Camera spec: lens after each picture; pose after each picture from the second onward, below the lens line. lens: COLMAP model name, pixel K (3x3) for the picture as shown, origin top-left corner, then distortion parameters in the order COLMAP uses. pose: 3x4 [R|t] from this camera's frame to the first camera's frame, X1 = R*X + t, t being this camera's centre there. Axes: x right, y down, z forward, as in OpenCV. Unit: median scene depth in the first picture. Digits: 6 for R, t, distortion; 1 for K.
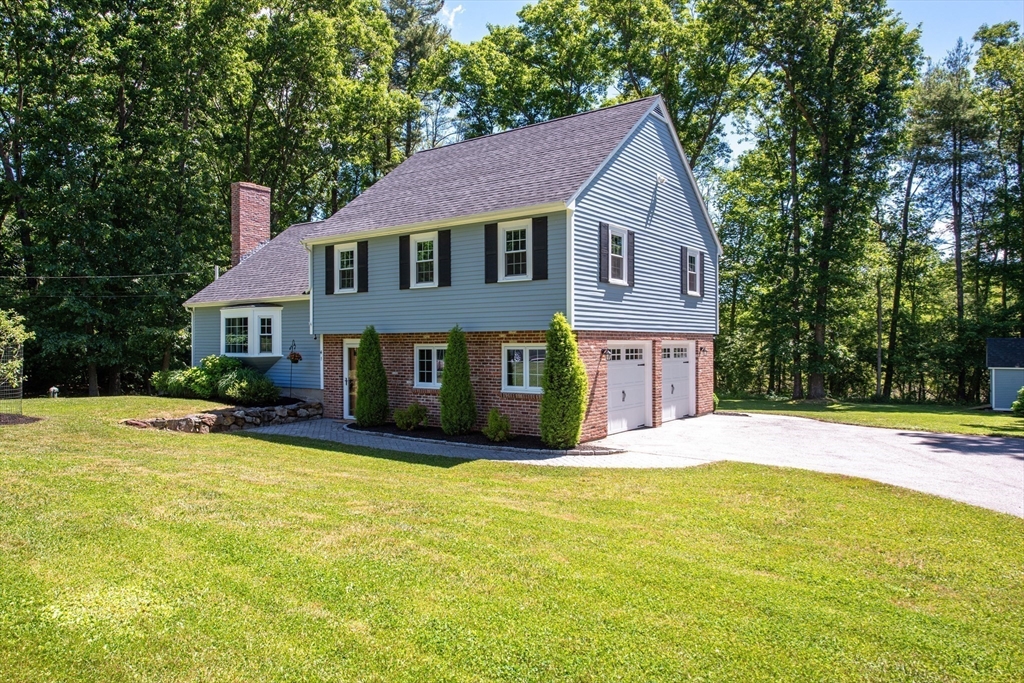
lens RADIAL K [[691.1, 0, 478.6], [0, 691.1, 321.4], [0, 0, 1]] dist [-0.002116, 0.000690]
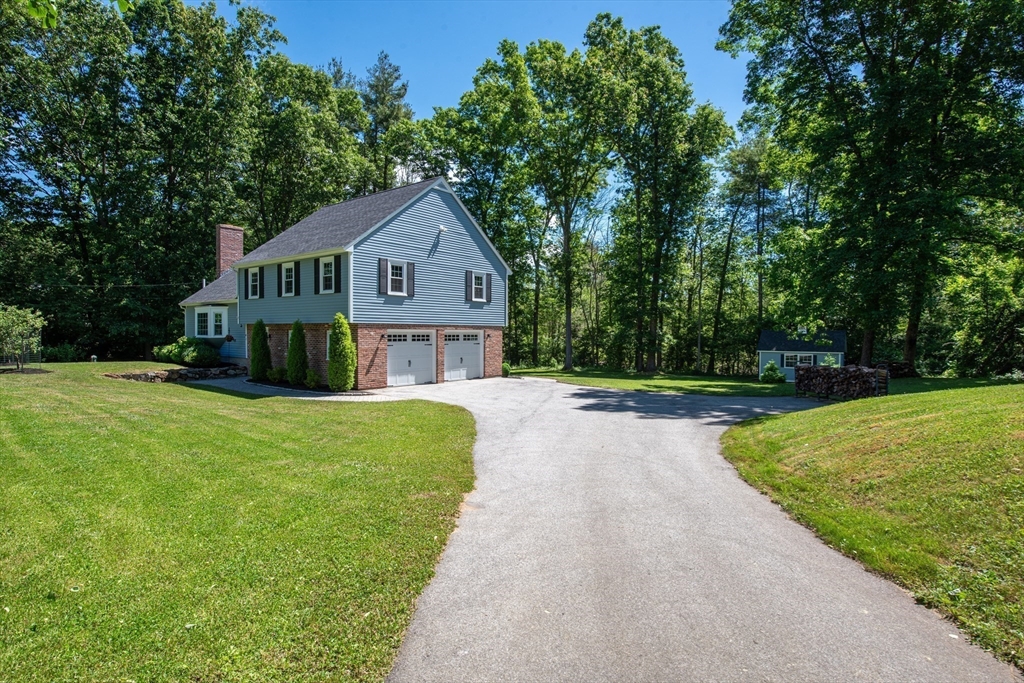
lens RADIAL K [[510.6, 0, 466.5], [0, 510.6, 332.0], [0, 0, 1]] dist [0.005341, -0.000056]
pose [[0.999271, 0.009497, -0.036969, 0.343067], [-0.008241, 0.999389, 0.033968, -0.007422], [0.037269, -0.033639, 0.998739, -0.176464]]
